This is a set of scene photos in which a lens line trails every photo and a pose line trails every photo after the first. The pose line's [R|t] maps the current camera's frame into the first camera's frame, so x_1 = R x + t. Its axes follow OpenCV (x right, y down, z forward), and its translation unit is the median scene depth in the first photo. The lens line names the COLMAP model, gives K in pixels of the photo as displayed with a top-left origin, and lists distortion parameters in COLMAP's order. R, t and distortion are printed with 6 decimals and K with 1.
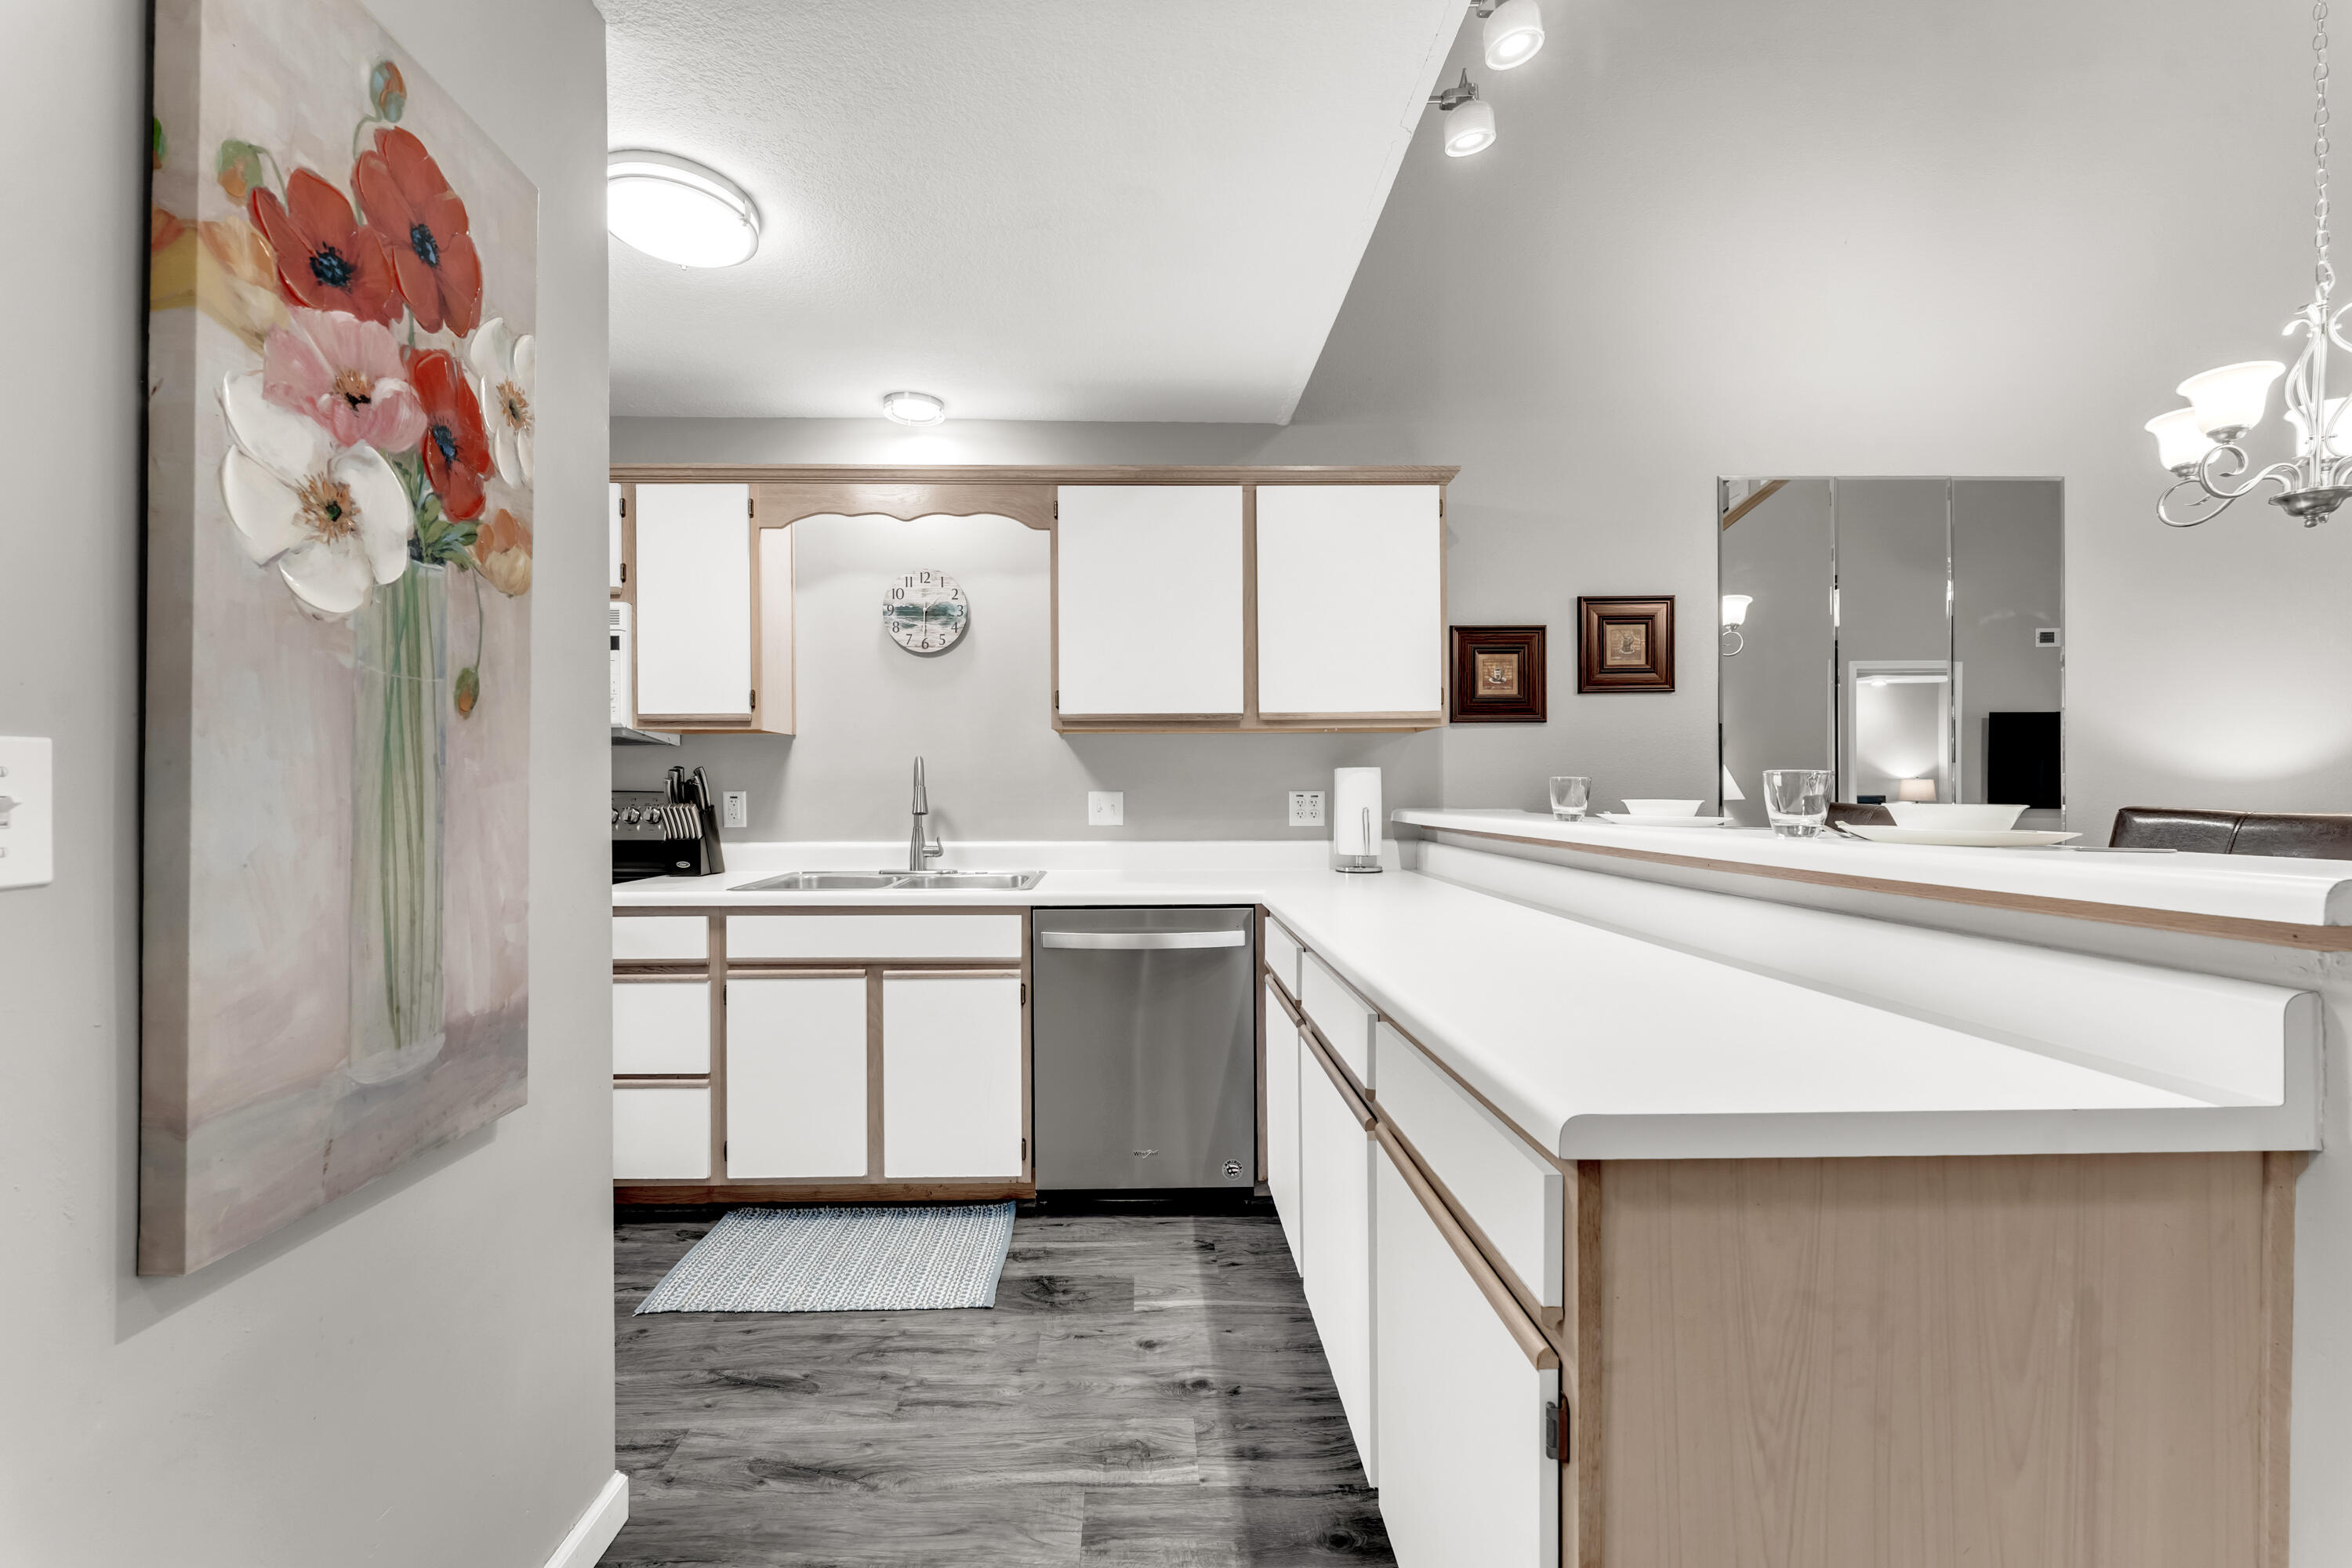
lens RADIAL K [[949.2, 0, 1175.6], [0, 949.2, 792.9], [0, 0, 1]] dist [-0.002338, -0.001327]
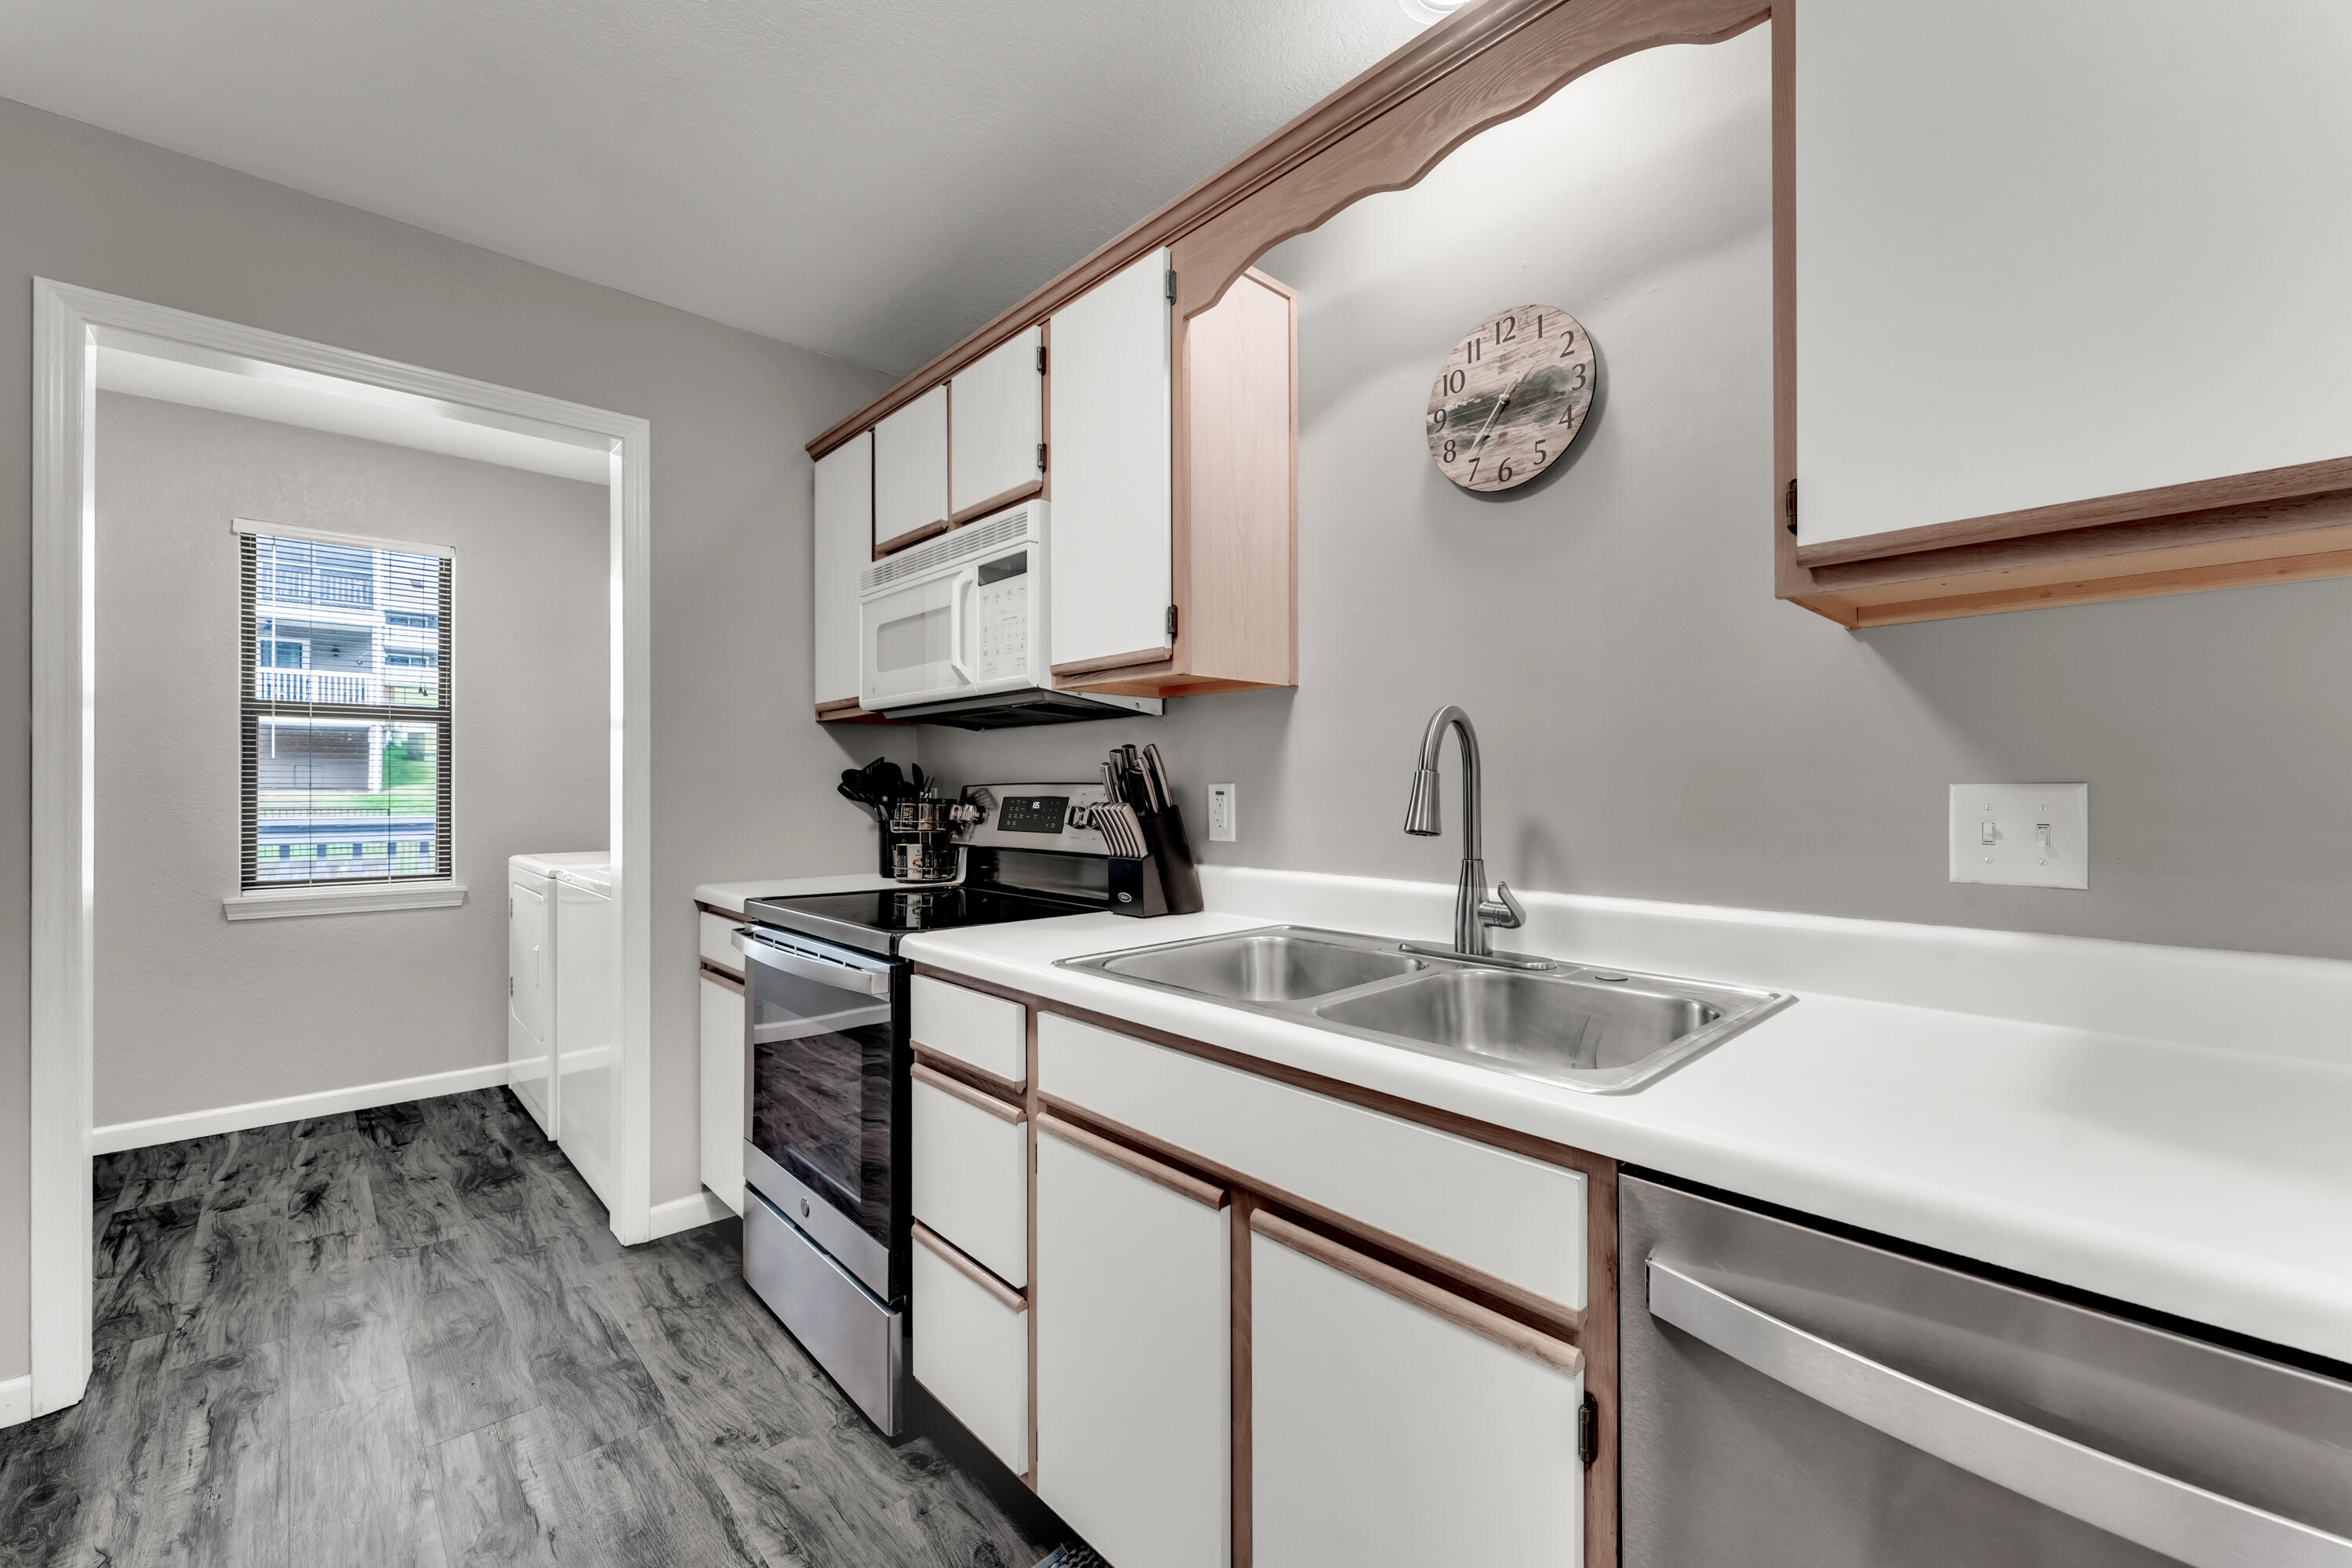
lens RADIAL K [[949.2, 0, 1162.3], [0, 949.2, 791.3], [0, 0, 1]] dist [-0.002338, -0.001327]
pose [[0.639863, 0.004429, -0.768476, -0.009724], [-0.002652, 0.999990, 0.003555, 0.001409], [0.768485, -0.000236, 0.639868, 0.578521]]
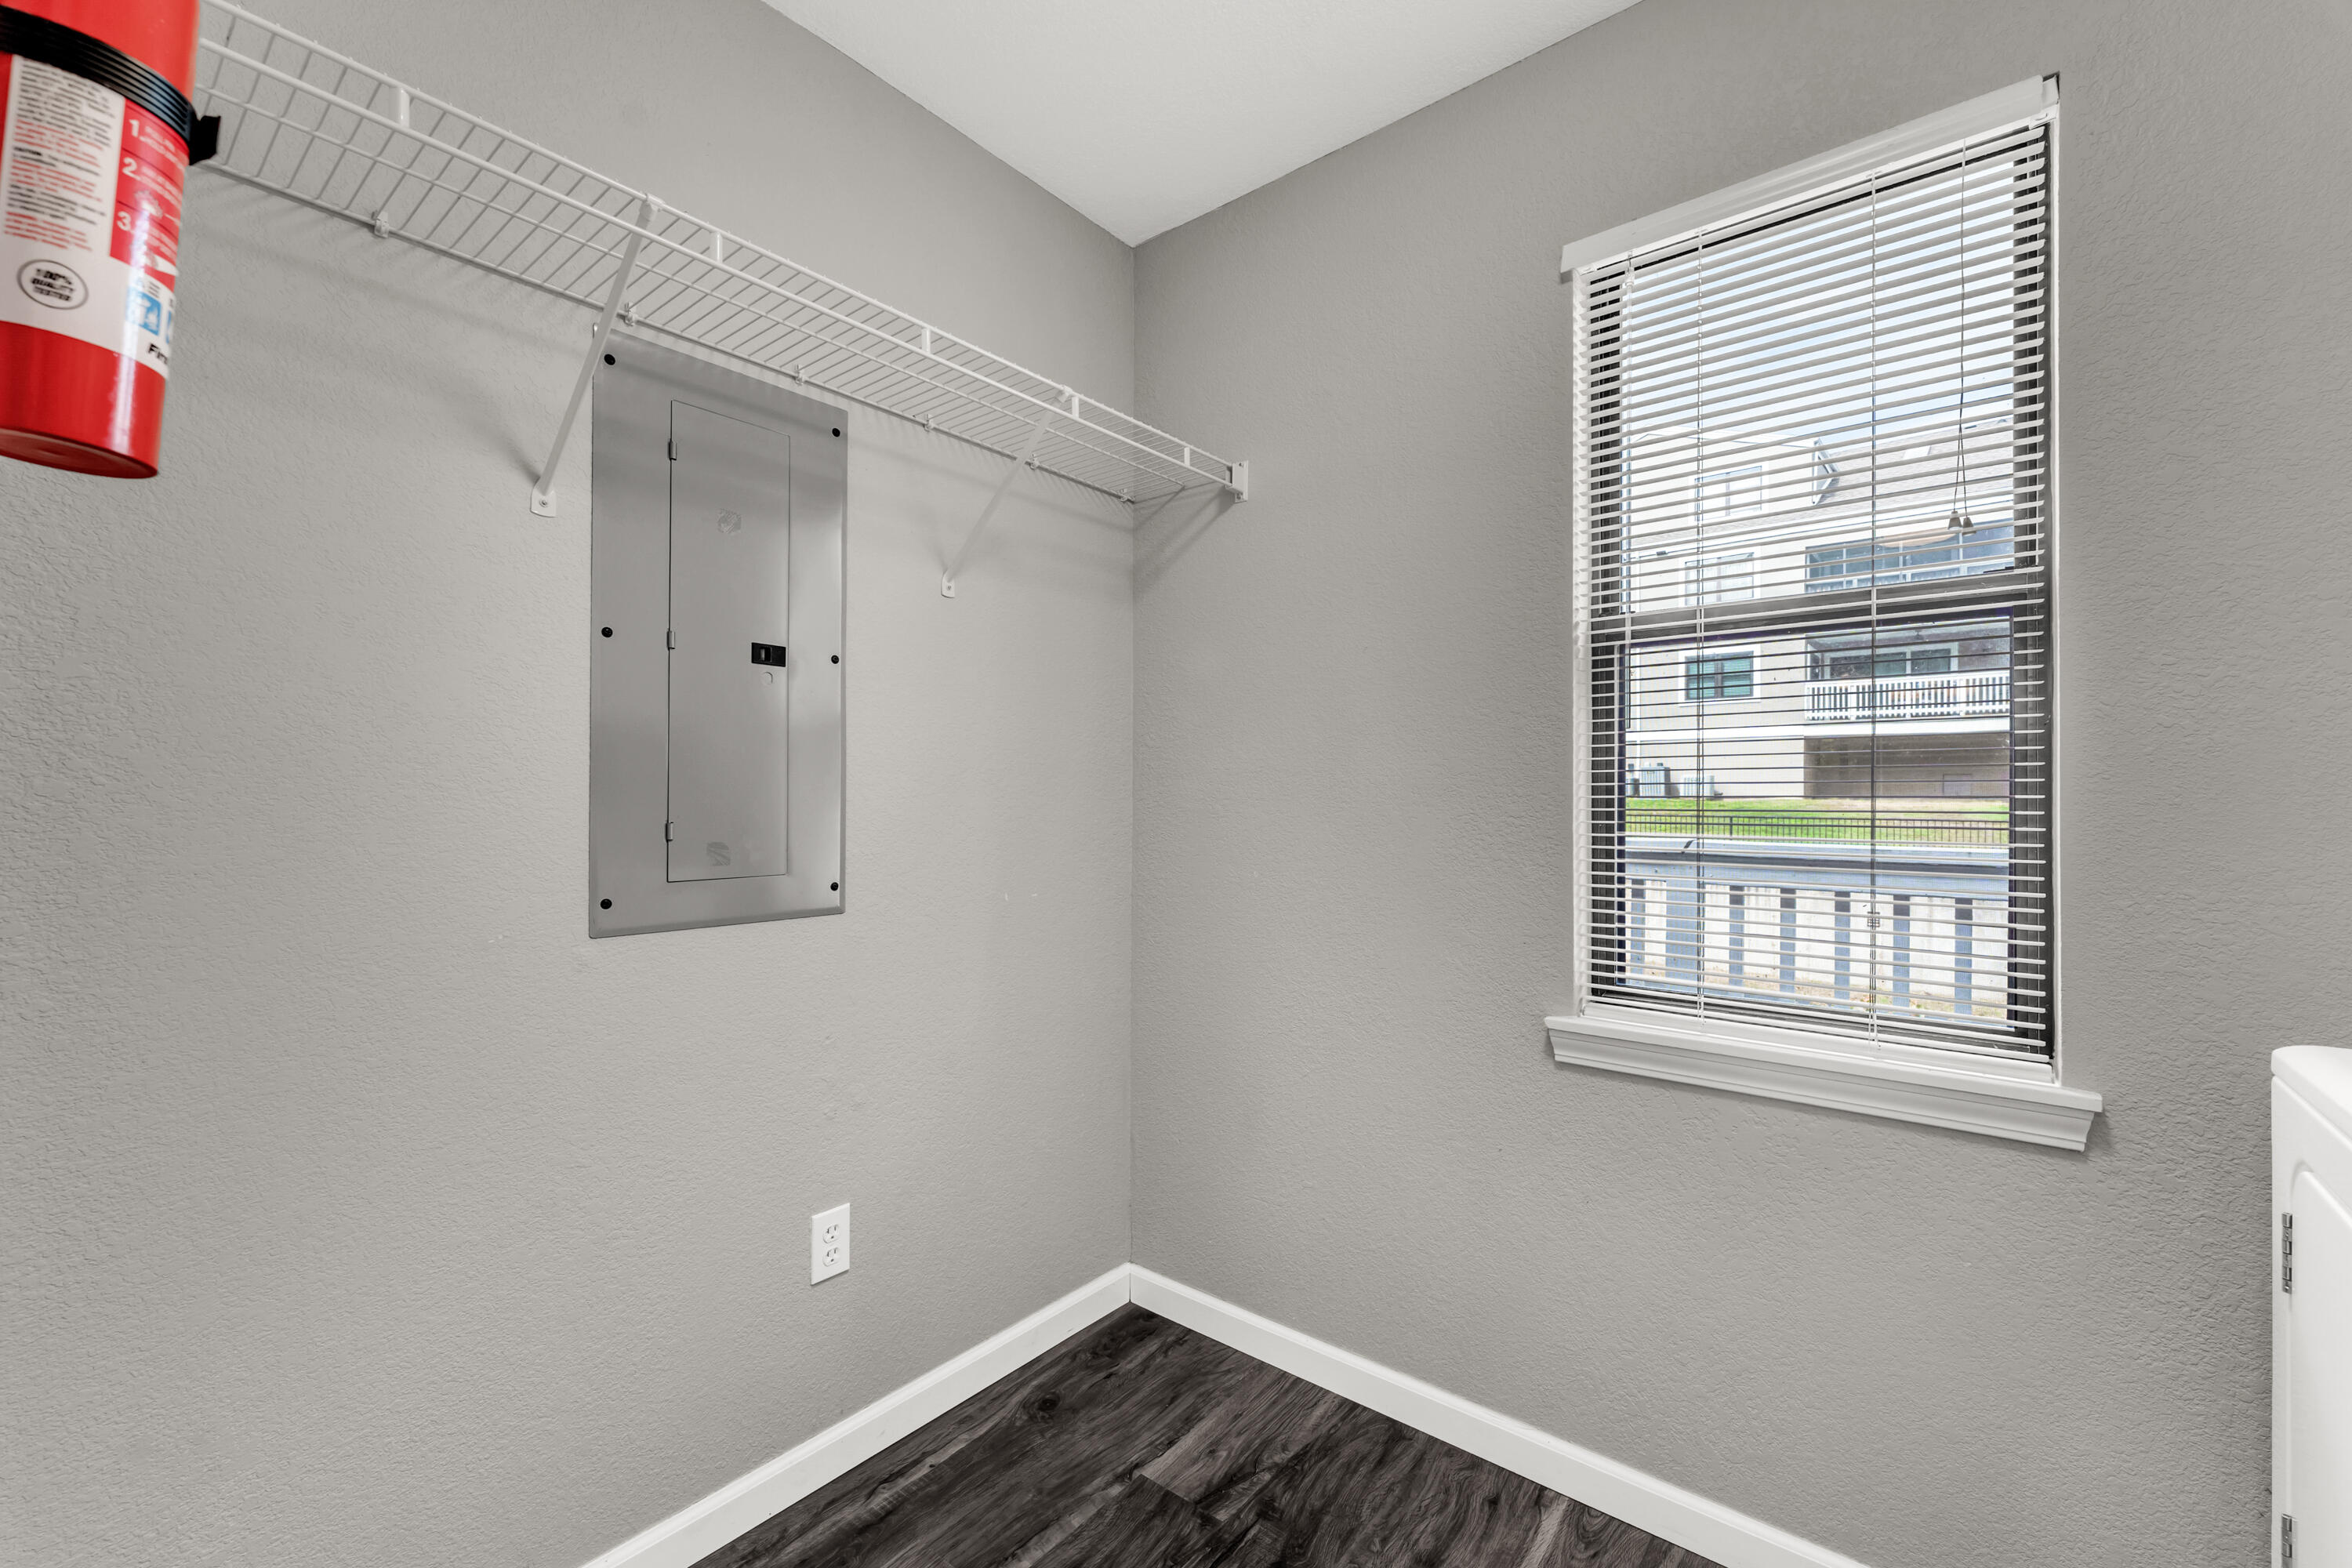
lens RADIAL K [[949.2, 0, 1207.2], [0, 949.2, 797.4], [0, 0, 1]] dist [-0.002338, -0.001327]
pose [[-0.652243, 0.008264, -0.757965, -0.258854], [-0.001273, 0.999927, 0.011998, 0.001151], [0.758009, 0.008791, -0.652185, 0.595814]]
